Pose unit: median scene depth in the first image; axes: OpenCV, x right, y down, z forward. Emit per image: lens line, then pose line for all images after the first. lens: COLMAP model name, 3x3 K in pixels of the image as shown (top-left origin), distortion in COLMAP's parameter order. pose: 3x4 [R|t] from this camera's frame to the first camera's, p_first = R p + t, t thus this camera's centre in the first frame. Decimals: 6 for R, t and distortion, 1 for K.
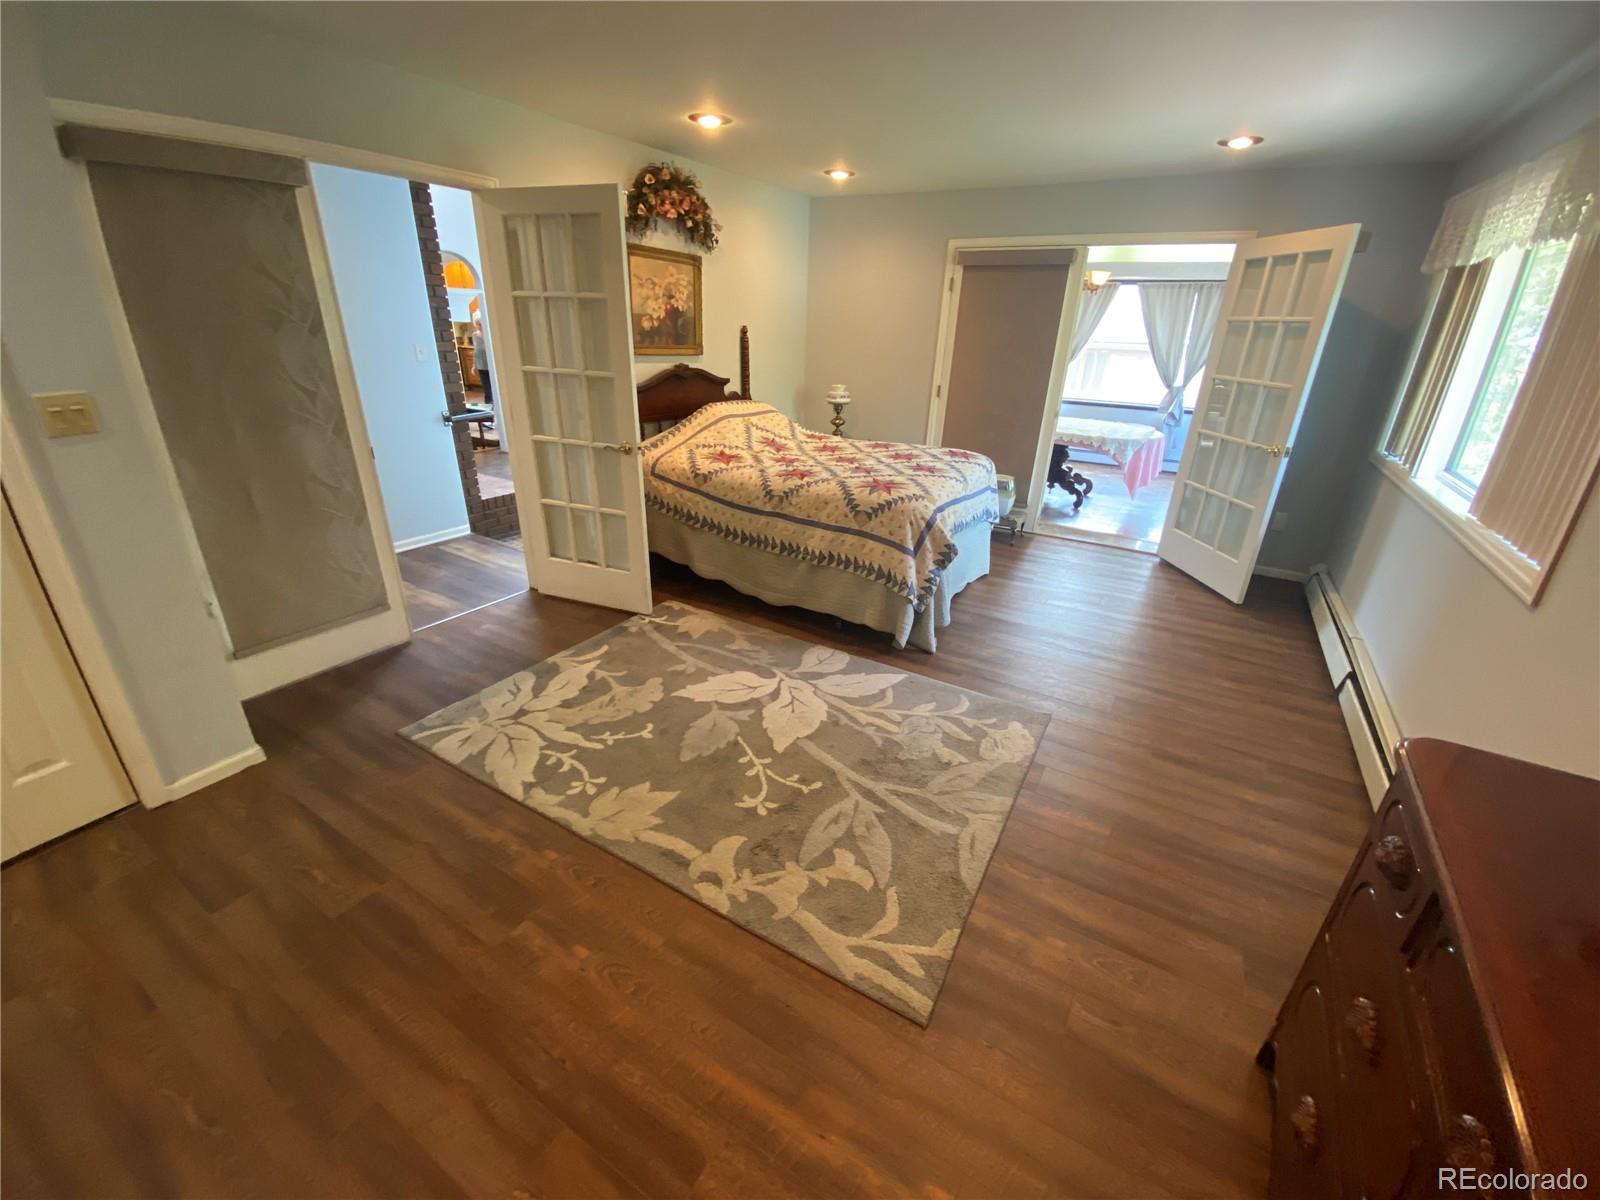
lens RADIAL K [[650.9, 0, 805.2], [0, 650.9, 605.5], [0, 0, 1]] dist [-0.023299, -0.003463]
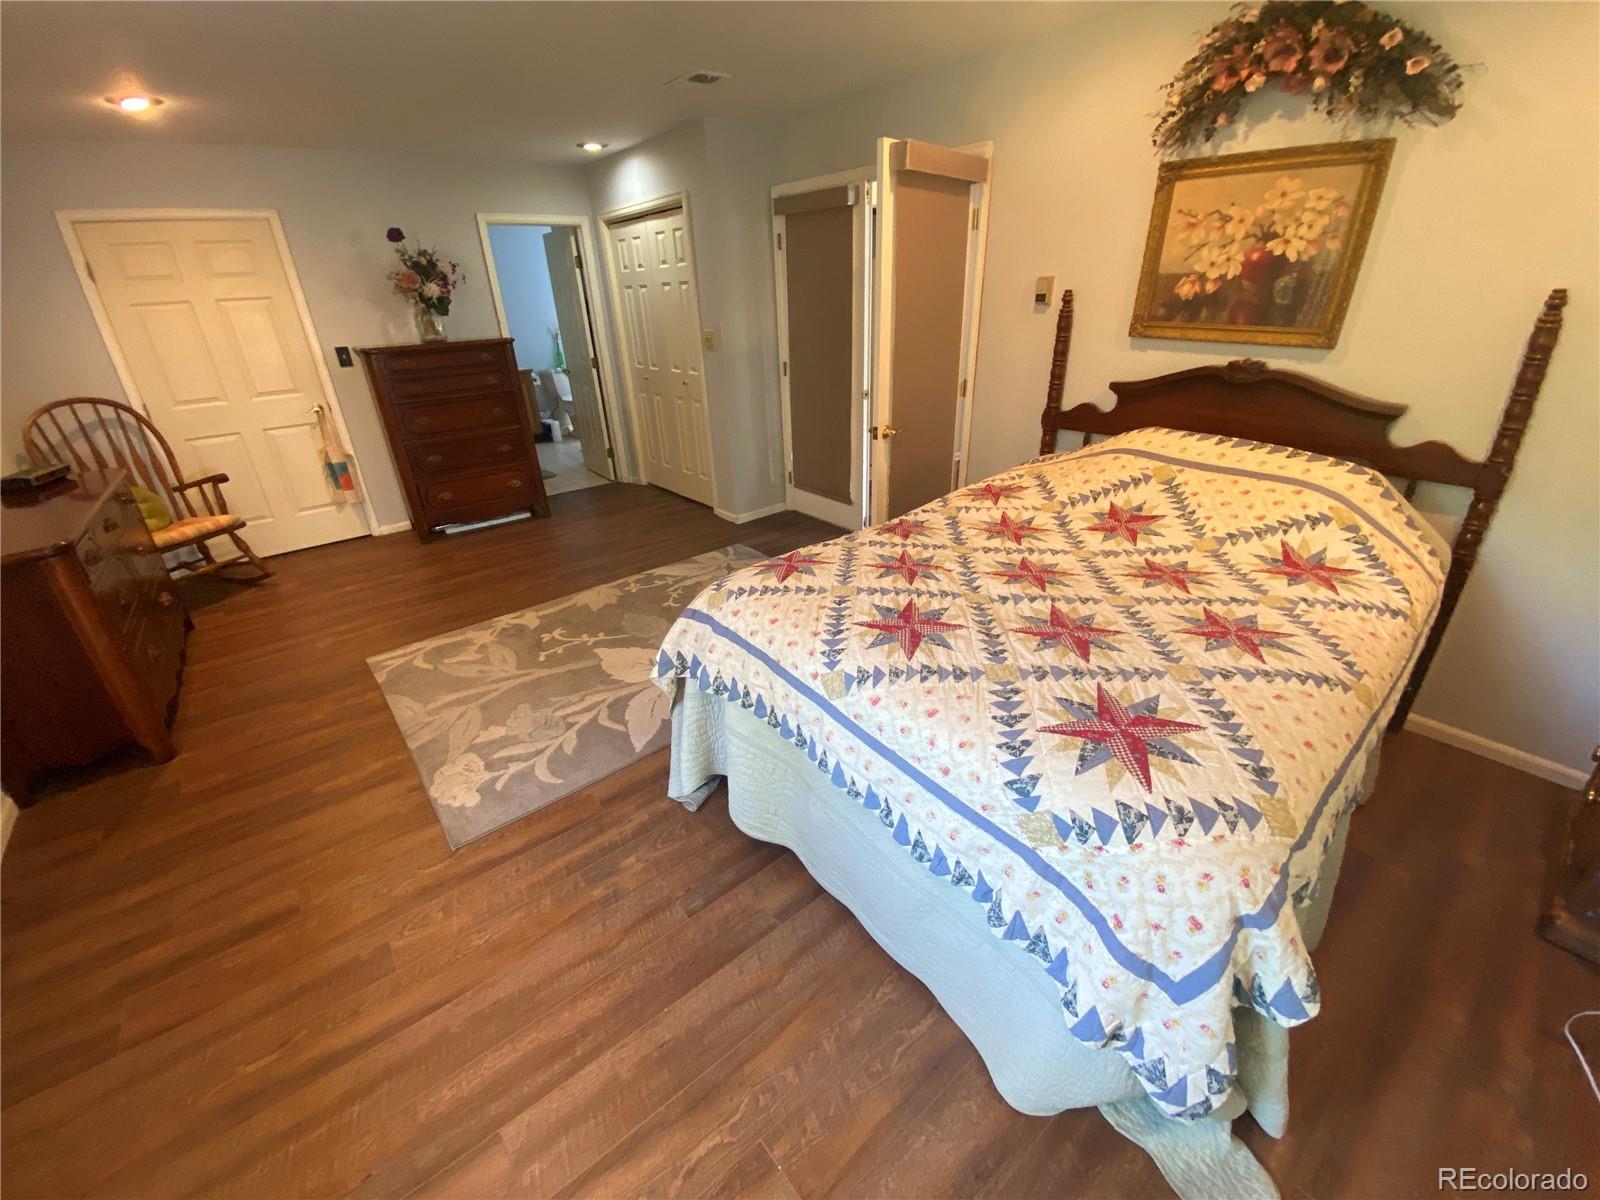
lens RADIAL K [[650.9, 0, 809.9], [0, 650.9, 598.8], [0, 0, 1]] dist [-0.023299, -0.003463]
pose [[-0.340499, 0.385519, -0.857575, 0.514948], [-0.357133, 0.790694, 0.497252, -0.373469], [0.869780, 0.475582, -0.131549, 0.900157]]
